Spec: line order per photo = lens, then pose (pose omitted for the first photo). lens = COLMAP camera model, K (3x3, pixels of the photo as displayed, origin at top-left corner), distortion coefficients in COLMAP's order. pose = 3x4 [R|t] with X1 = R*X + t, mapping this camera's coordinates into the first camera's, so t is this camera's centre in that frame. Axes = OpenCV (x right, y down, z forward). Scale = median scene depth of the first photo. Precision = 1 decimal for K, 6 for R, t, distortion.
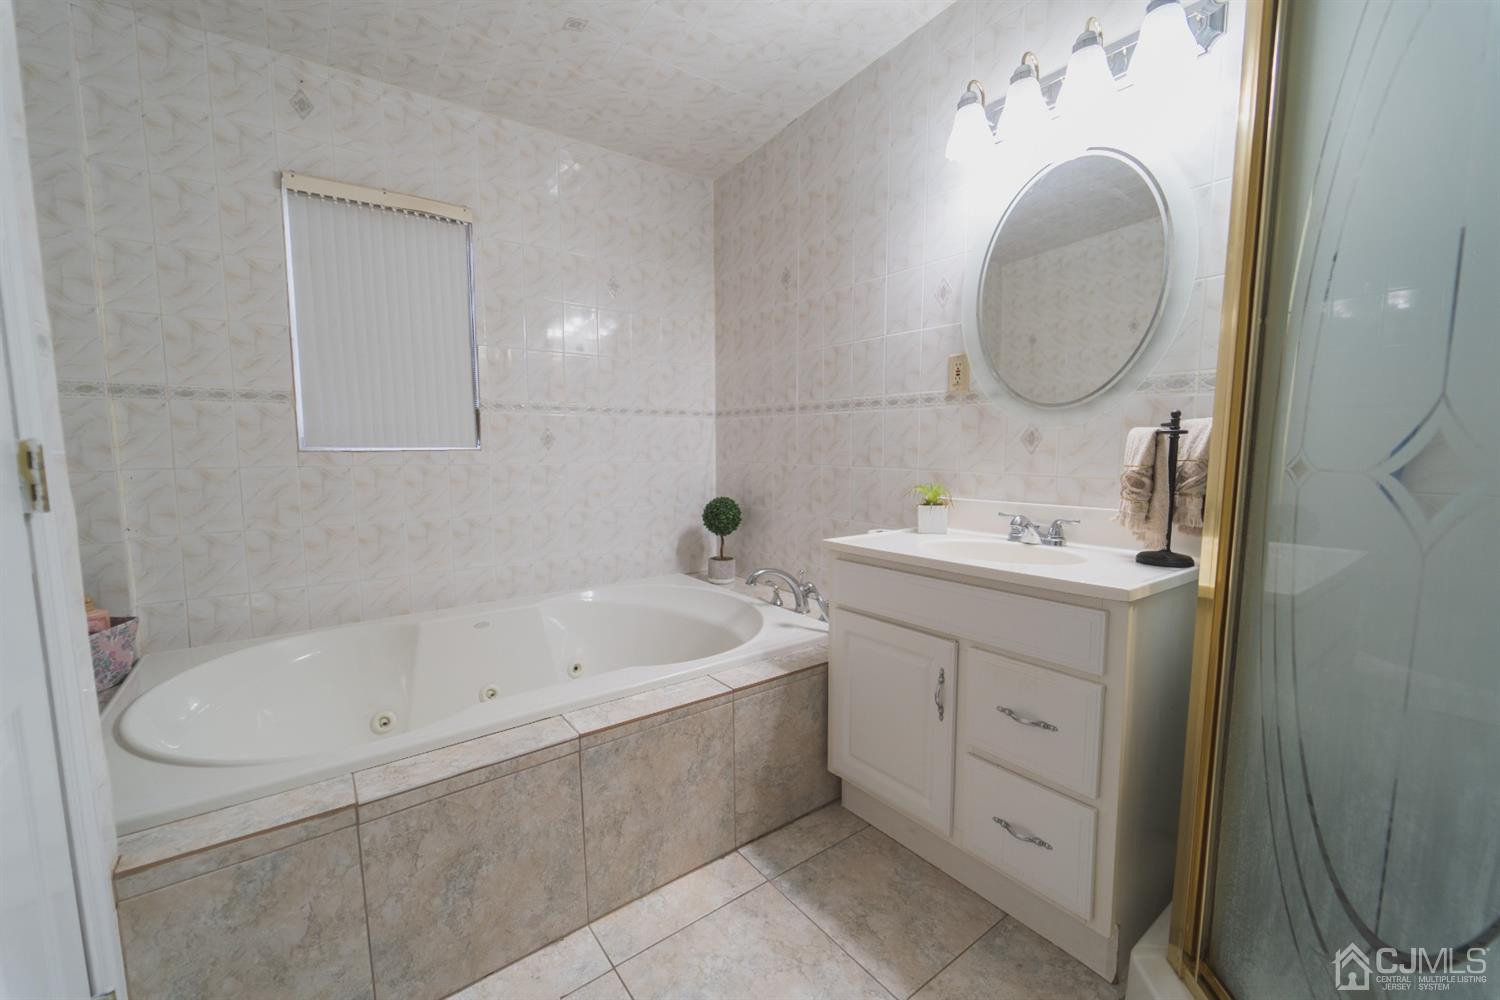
lens RADIAL K [[599.4, 0, 751.1], [0, 599.4, 507.5], [0, 0, 1]] dist [0.000978, 0.000108]
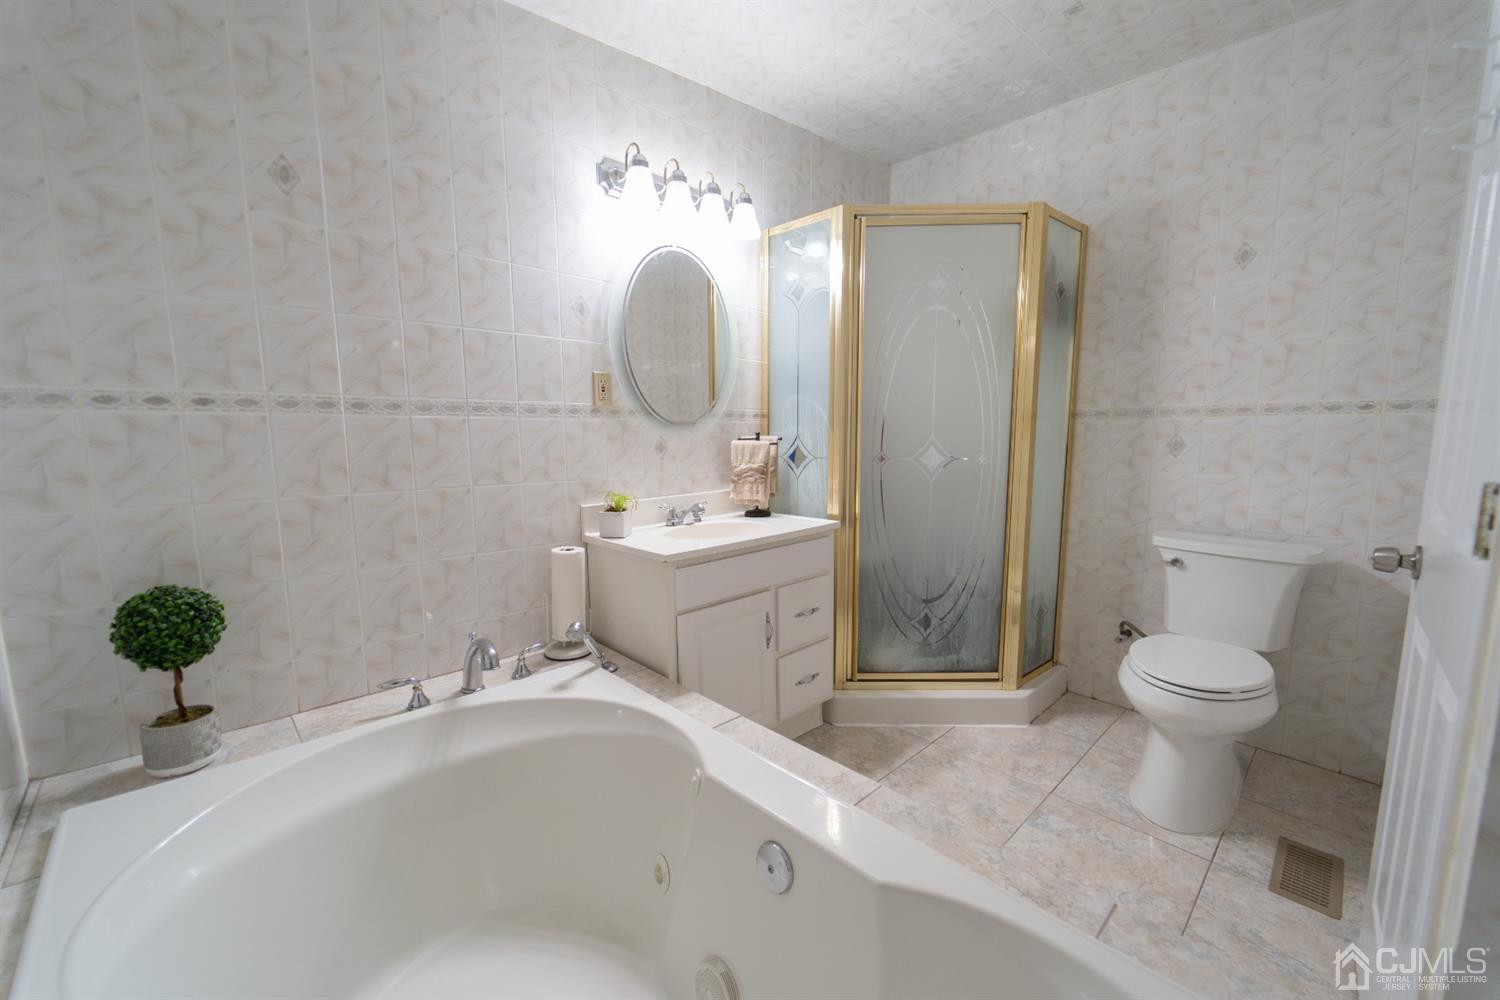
lens RADIAL K [[599.4, 0, 751.2], [0, 599.4, 504.8], [0, 0, 1]] dist [0.000978, 0.000108]
pose [[-0.118719, -0.123744, 0.985187, -0.747067], [0.104521, 0.985134, 0.136333, -0.129384], [-0.987411, 0.119158, -0.104021, 0.821320]]
